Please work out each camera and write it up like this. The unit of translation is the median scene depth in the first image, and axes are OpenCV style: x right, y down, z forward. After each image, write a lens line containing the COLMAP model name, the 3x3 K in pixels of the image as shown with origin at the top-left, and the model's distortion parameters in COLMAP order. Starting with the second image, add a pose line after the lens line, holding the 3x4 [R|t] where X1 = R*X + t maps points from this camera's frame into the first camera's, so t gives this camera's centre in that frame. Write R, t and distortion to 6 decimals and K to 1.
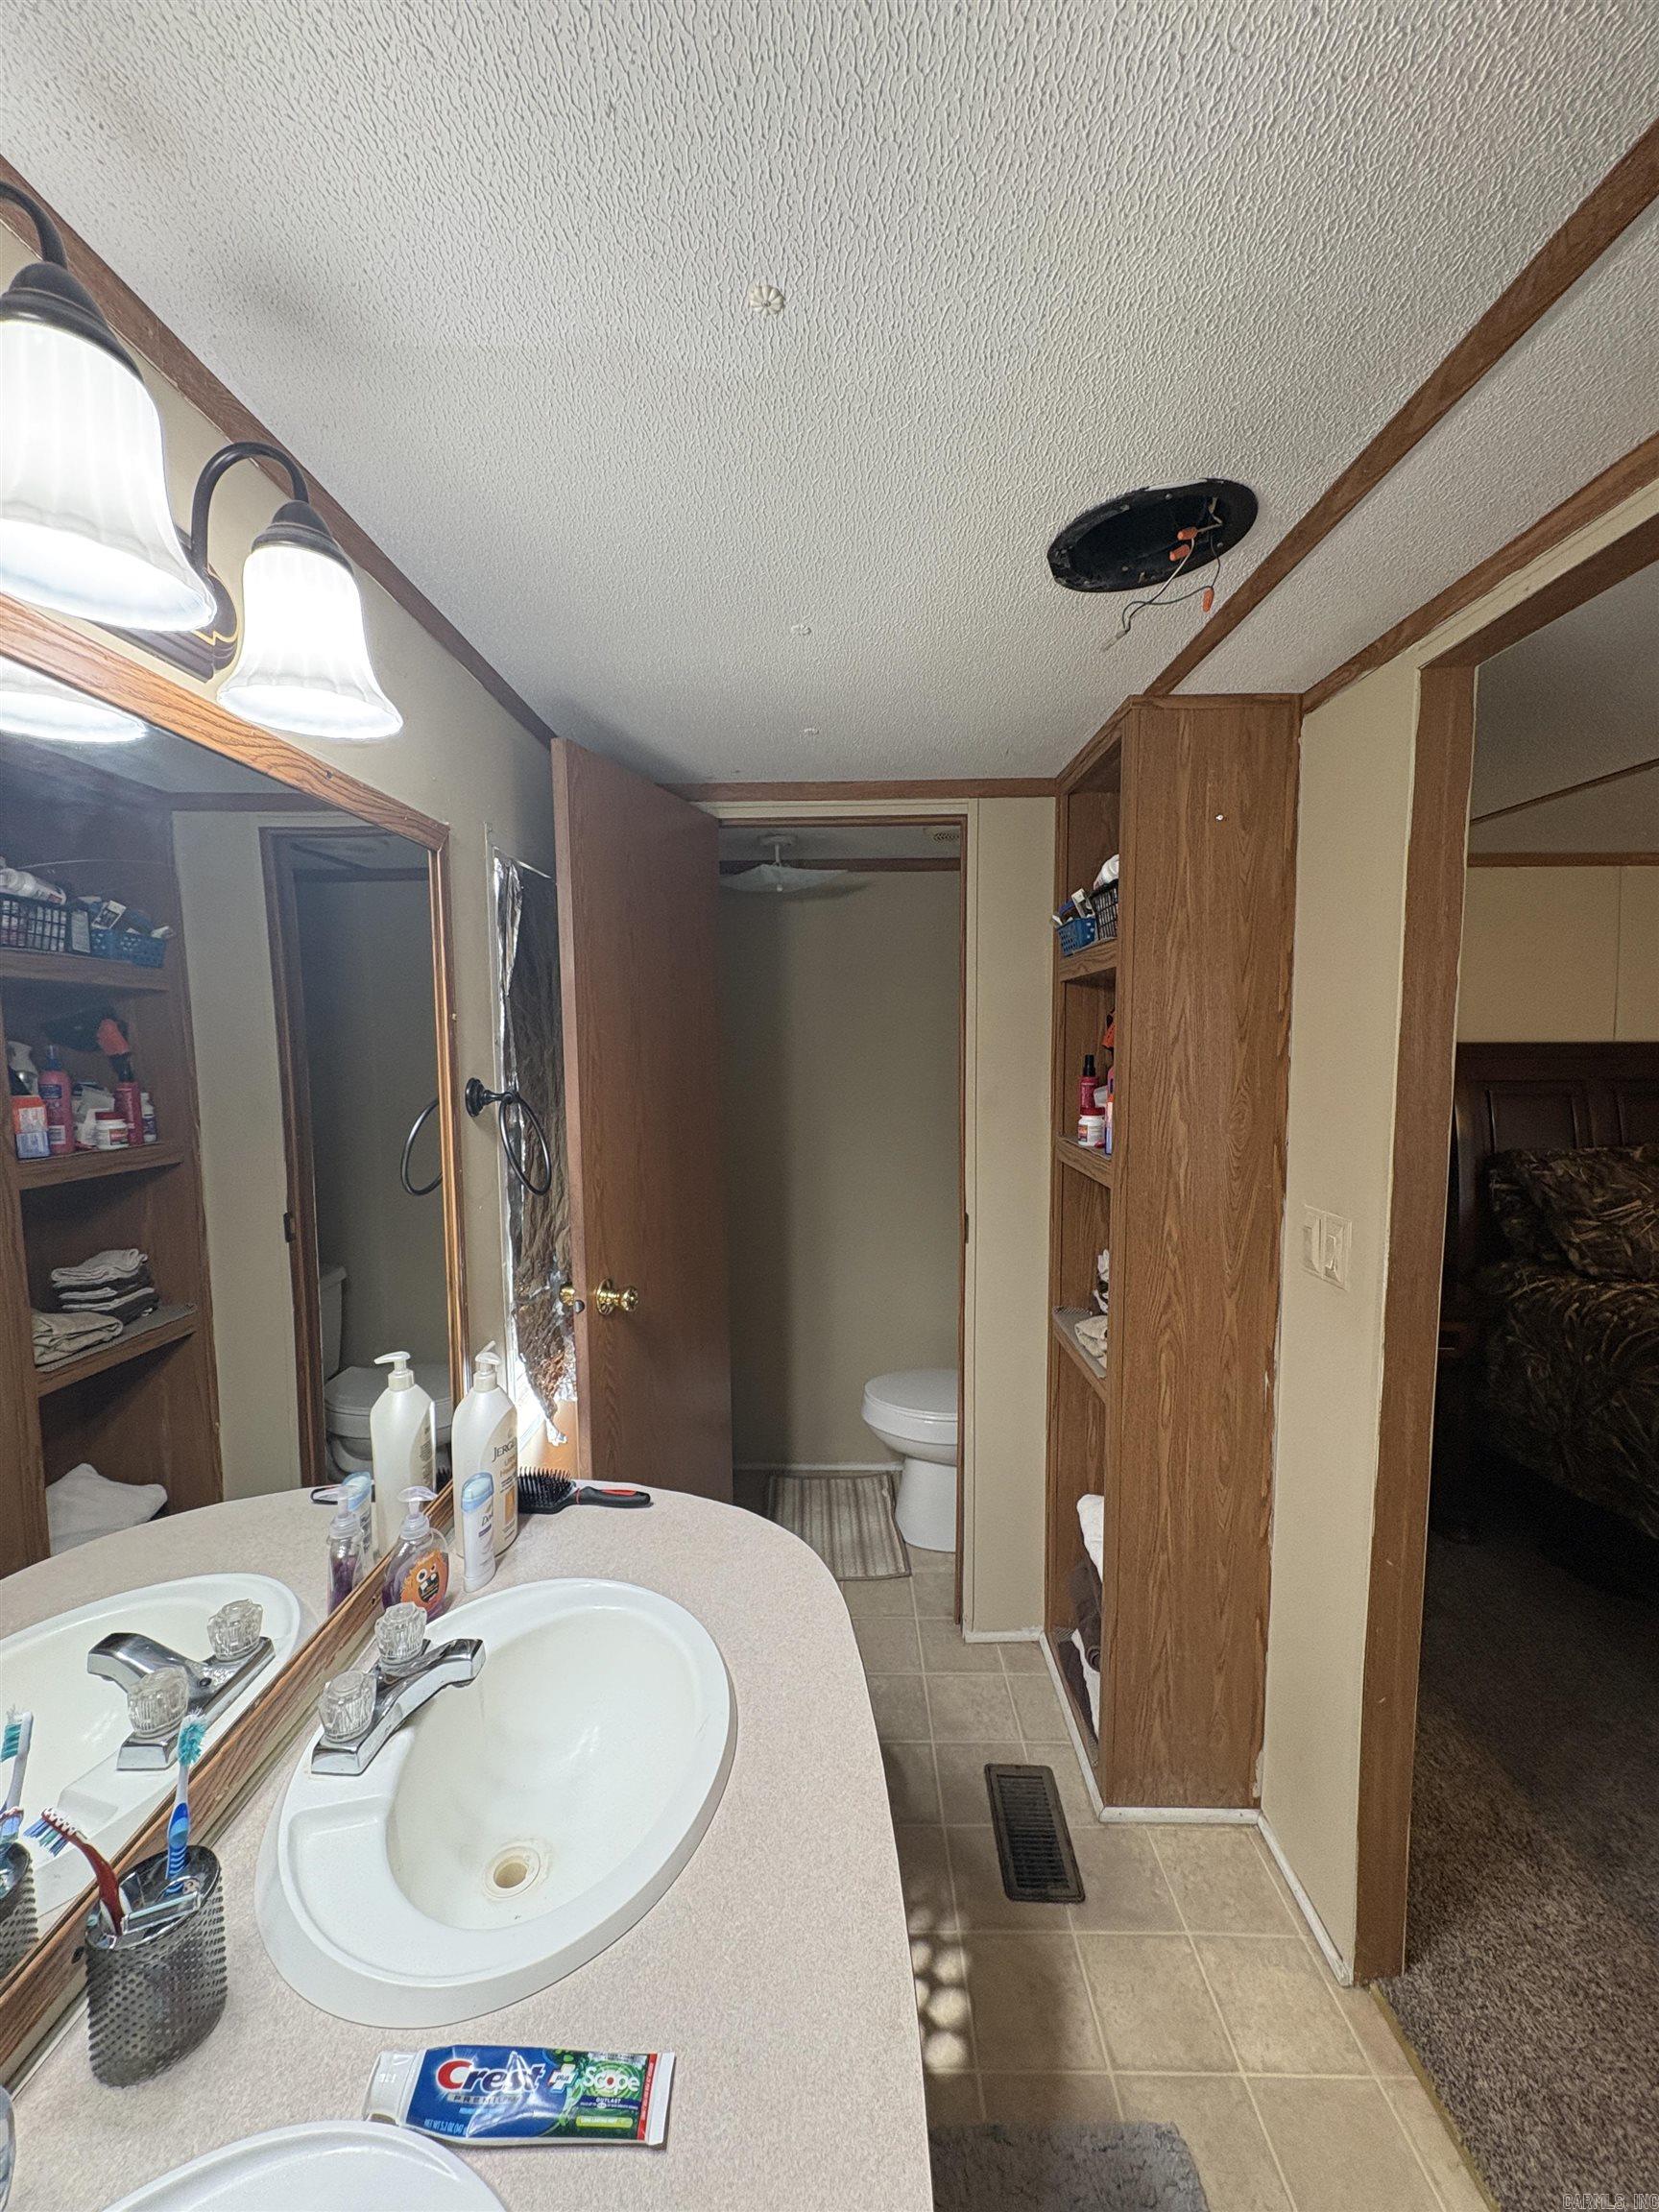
lens RADIAL K [[883.8, 0, 829.0], [0, 883.8, 1113.3], [0, 0, 1]] dist [-0.001869, -0.000206]
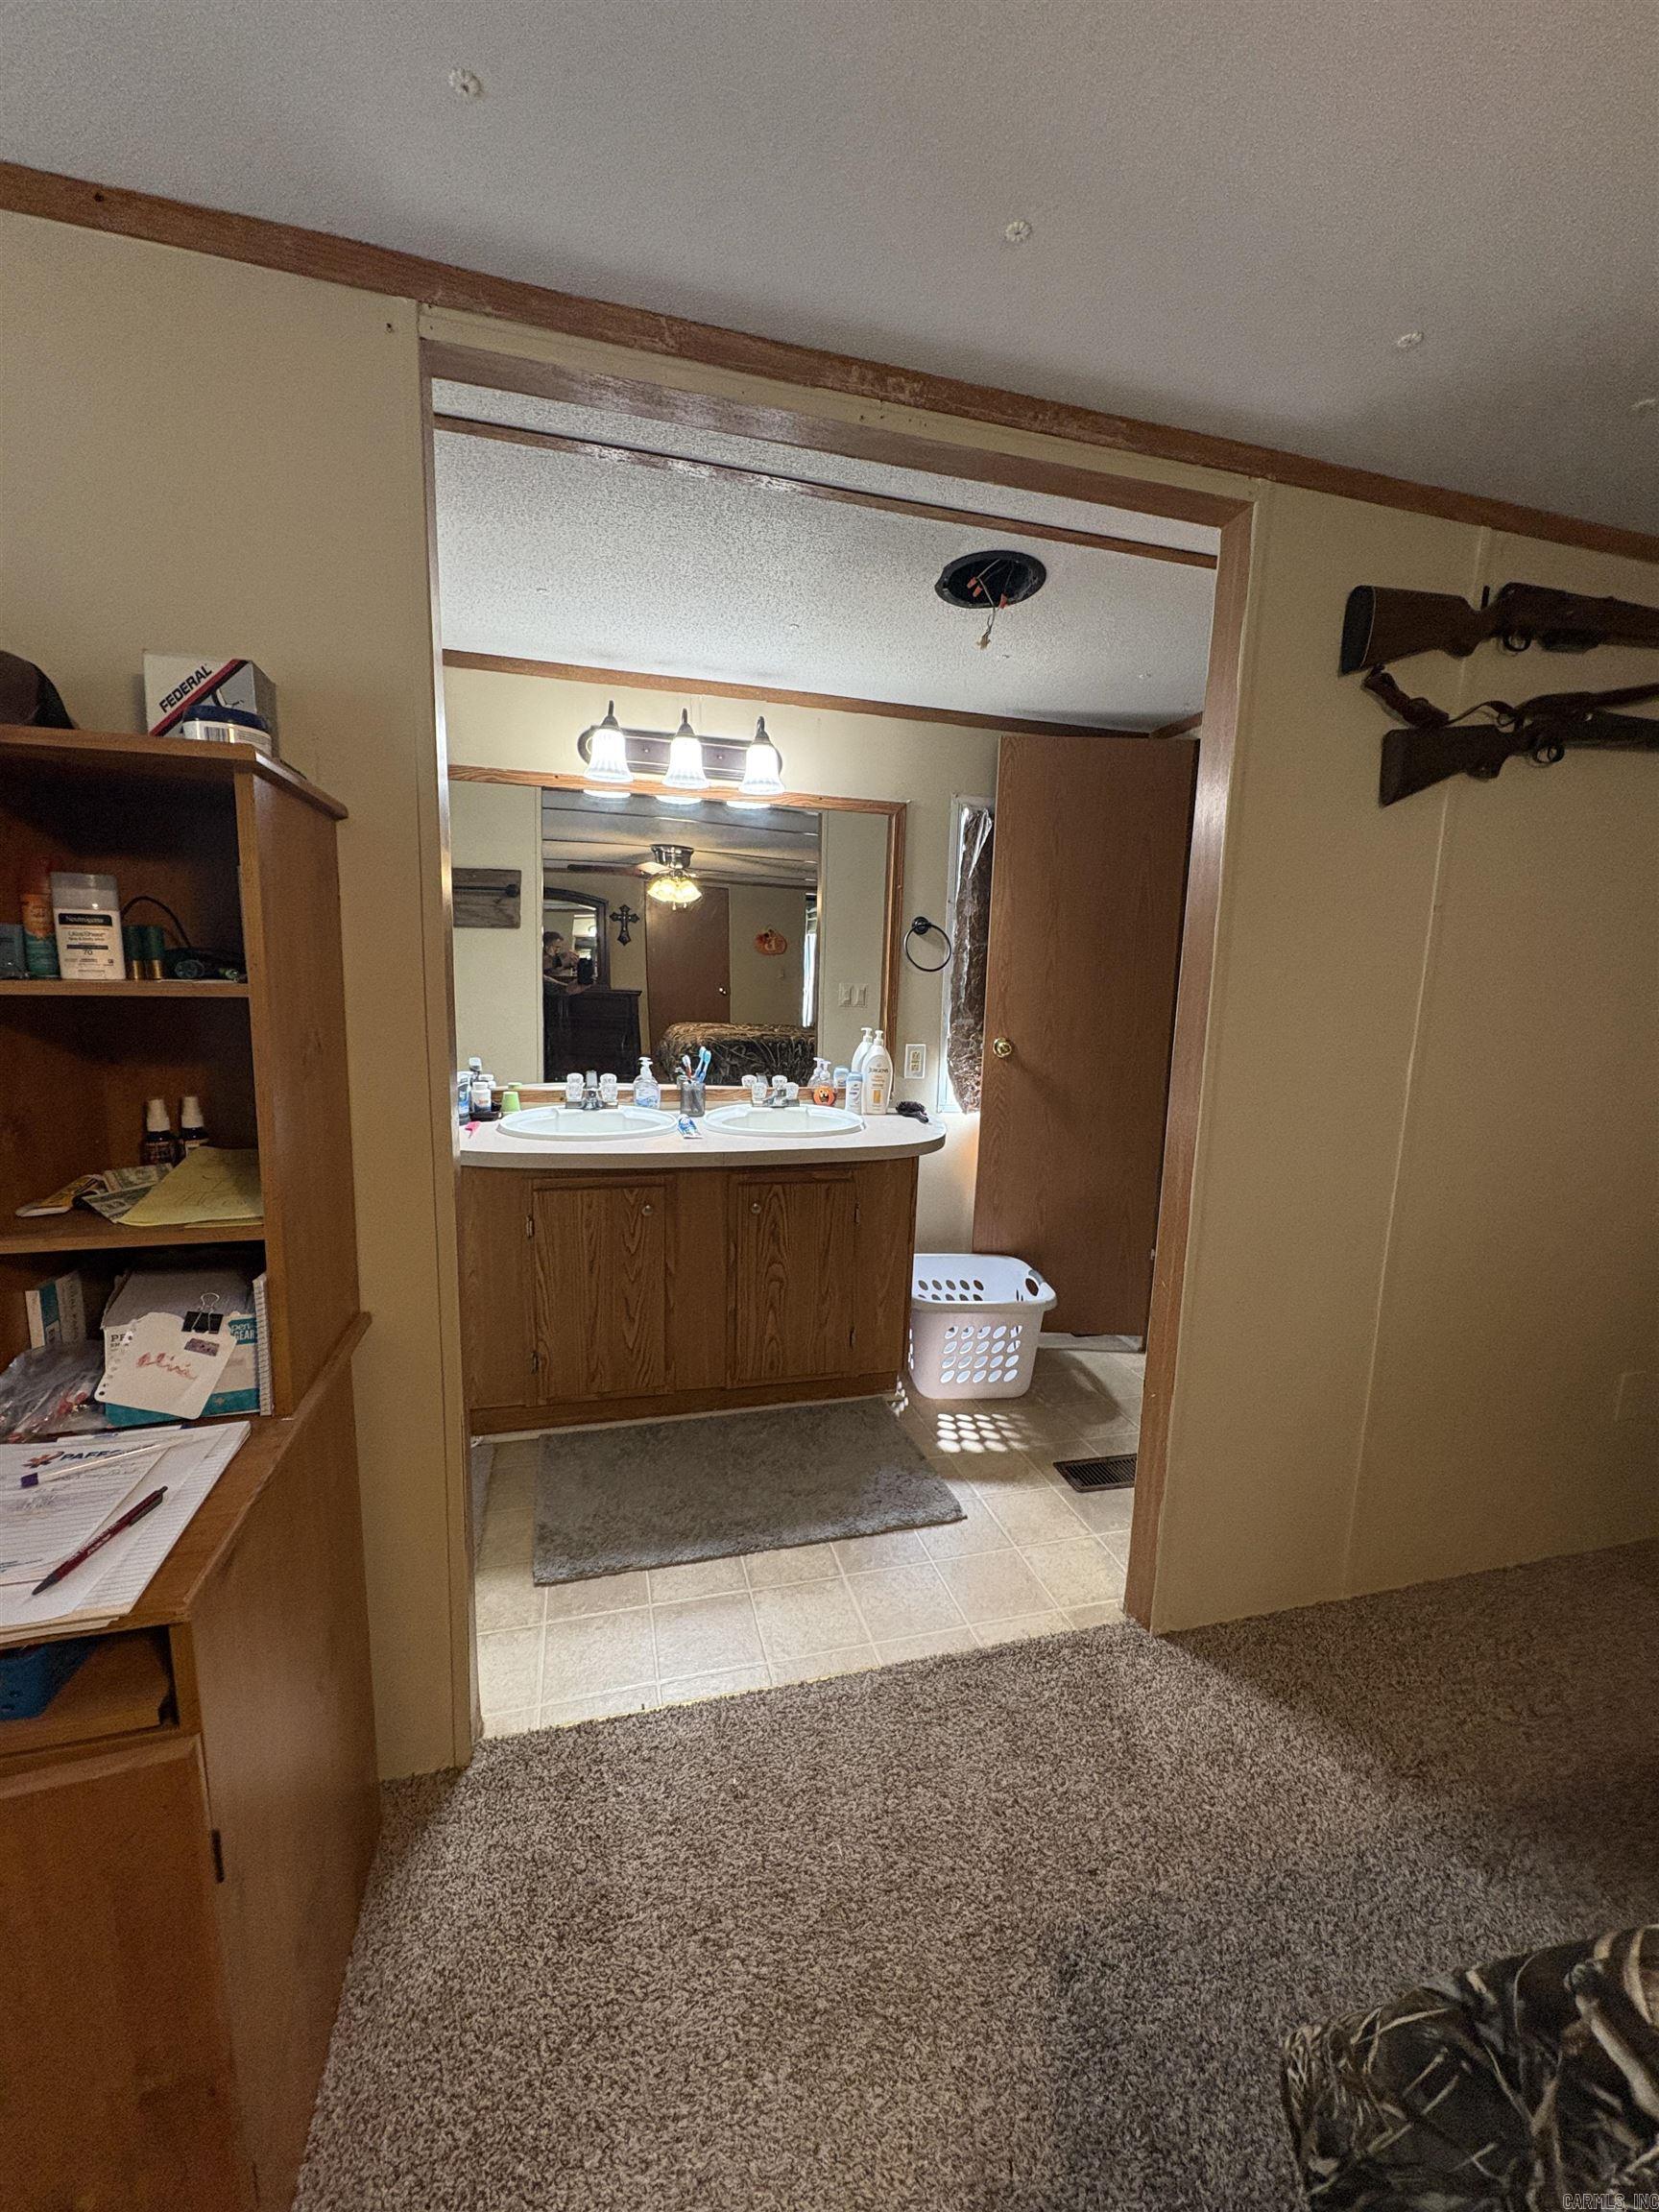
lens RADIAL K [[883.8, 0, 831.6], [0, 883.8, 1110.0], [0, 0, 1]] dist [-0.001869, -0.000206]
pose [[0.279722, 0.162856, -0.946168, 1.475540], [-0.116707, 0.983968, 0.134859, 0.142729], [0.952961, 0.072702, 0.294244, 0.158385]]
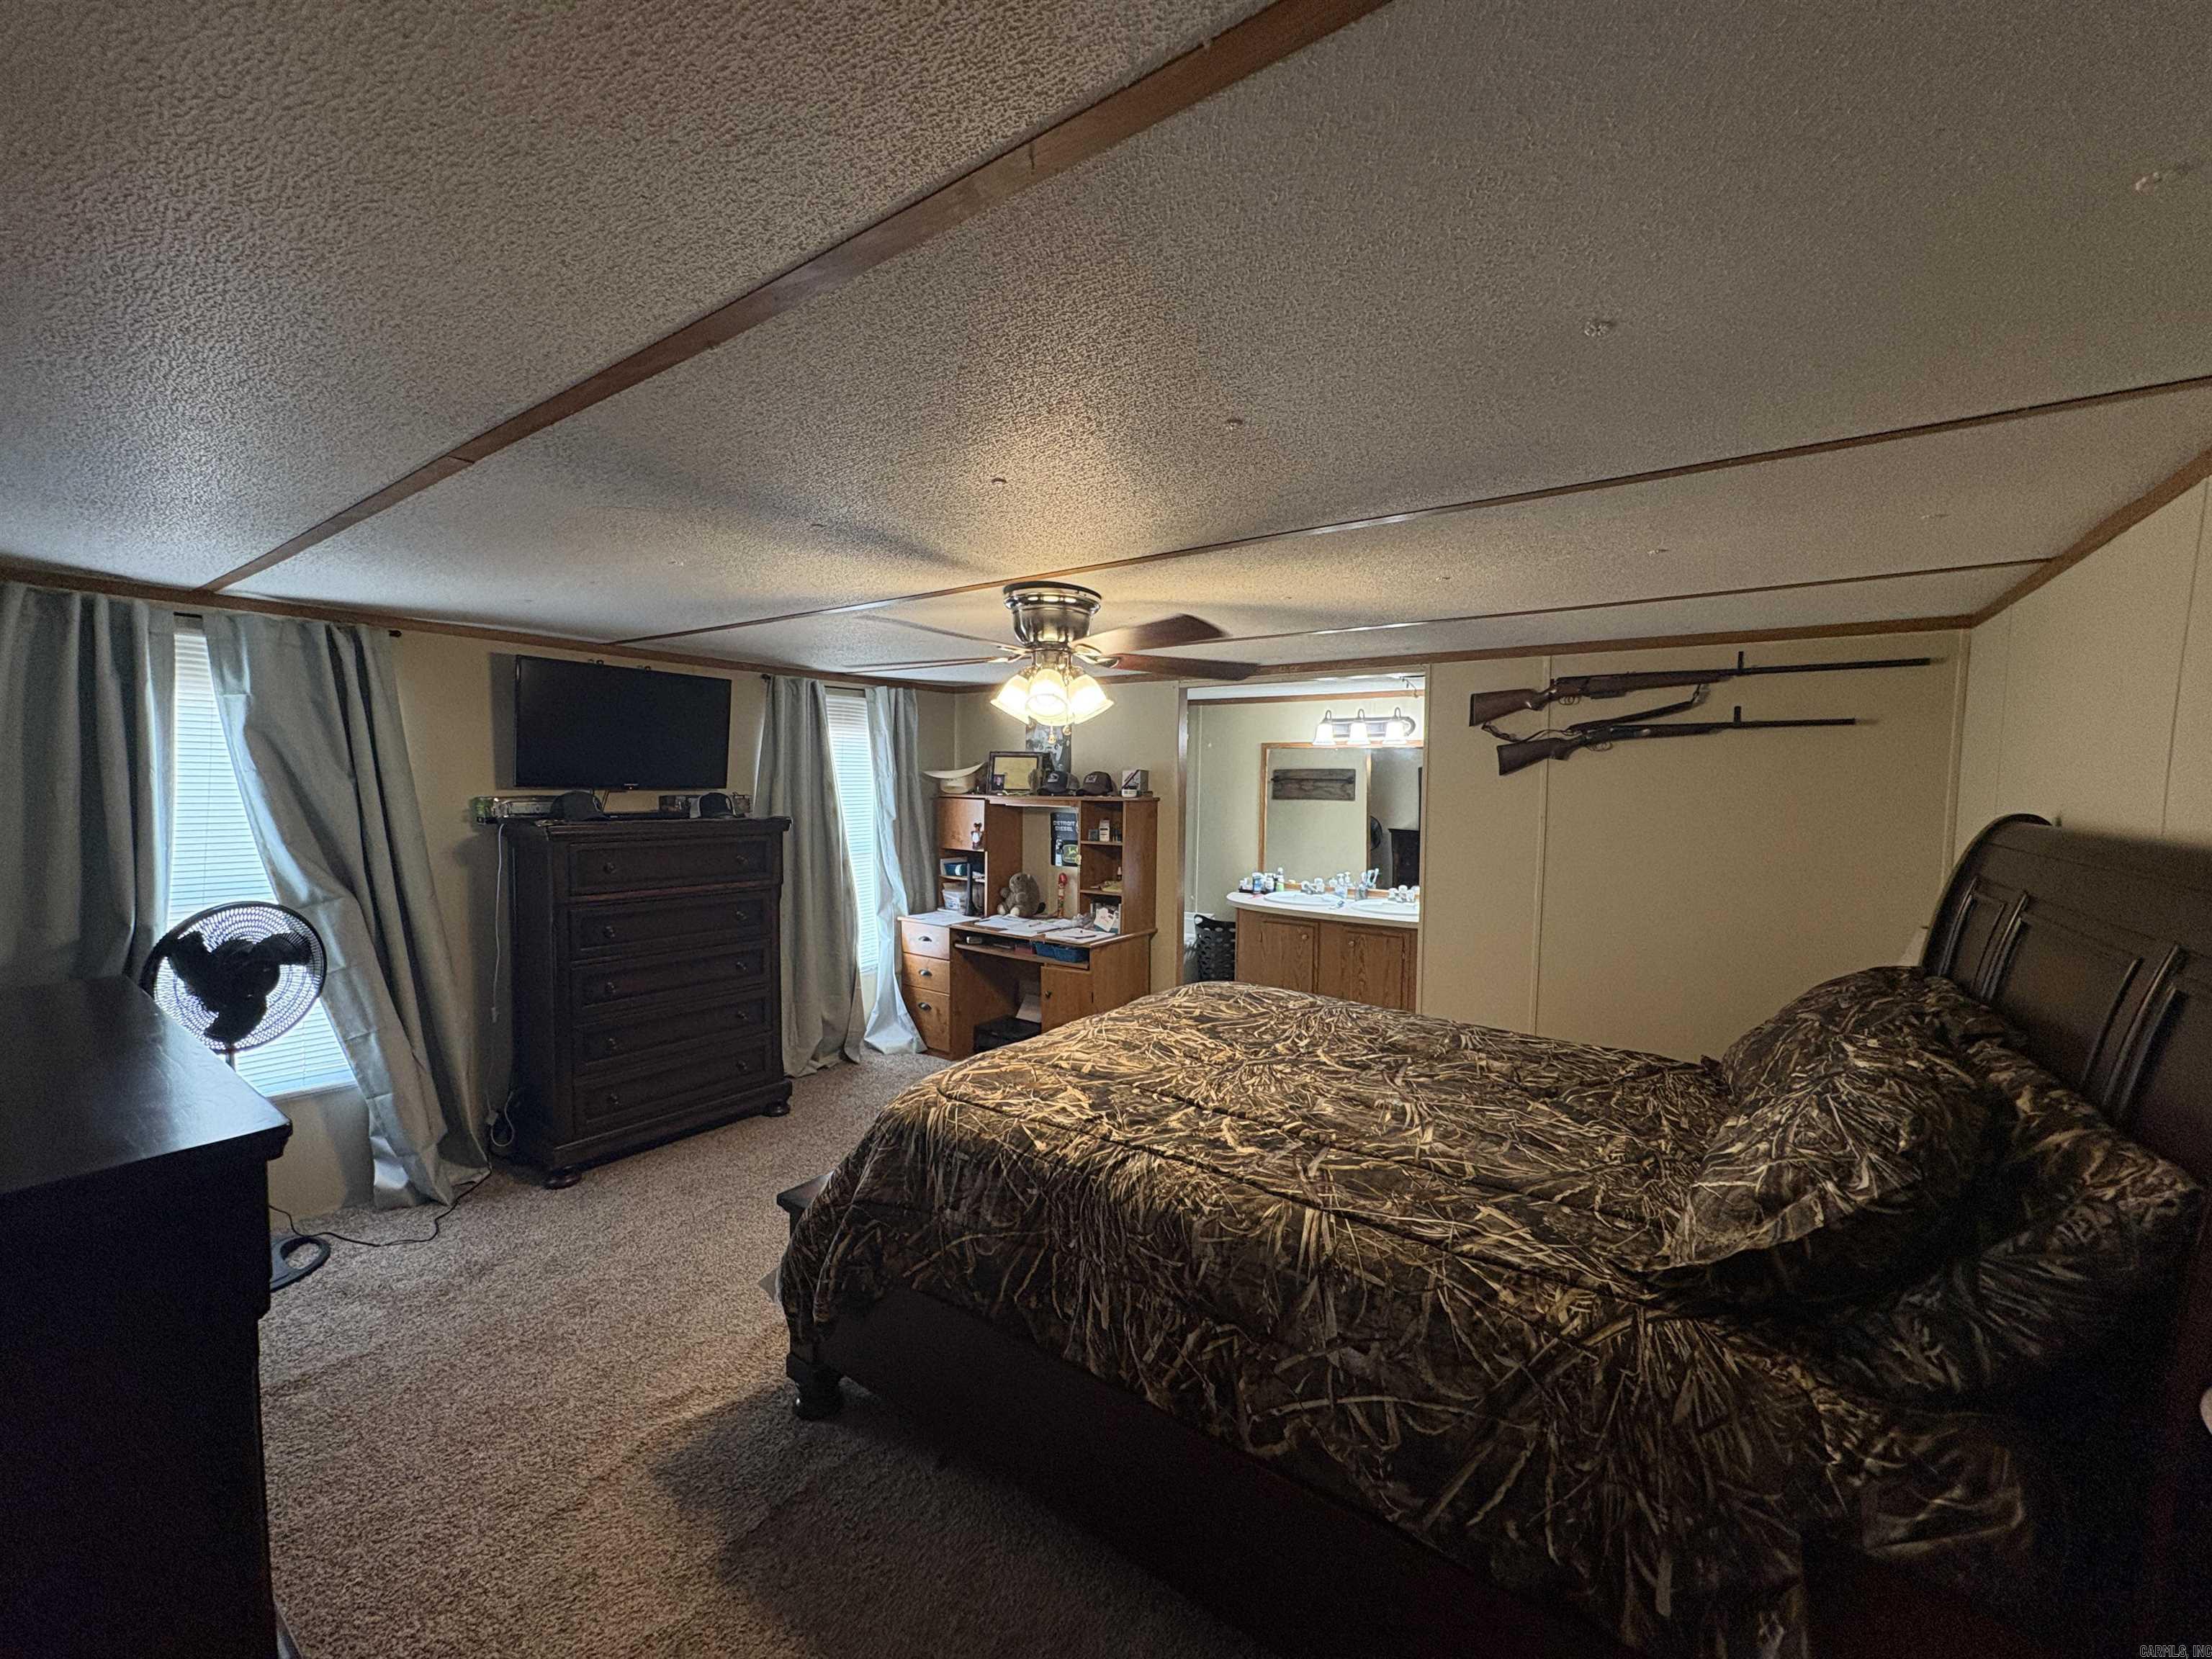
lens RADIAL K [[883.8, 0, 1104.7], [0, 883.8, 836.9], [0, 0, 1]] dist [-0.001869, -0.000206]
pose [[-0.569496, 0.053172, -0.820272, 4.589209], [-0.079840, 0.989609, 0.119580, -0.435352], [0.818107, 0.133591, -0.559334, 2.616648]]
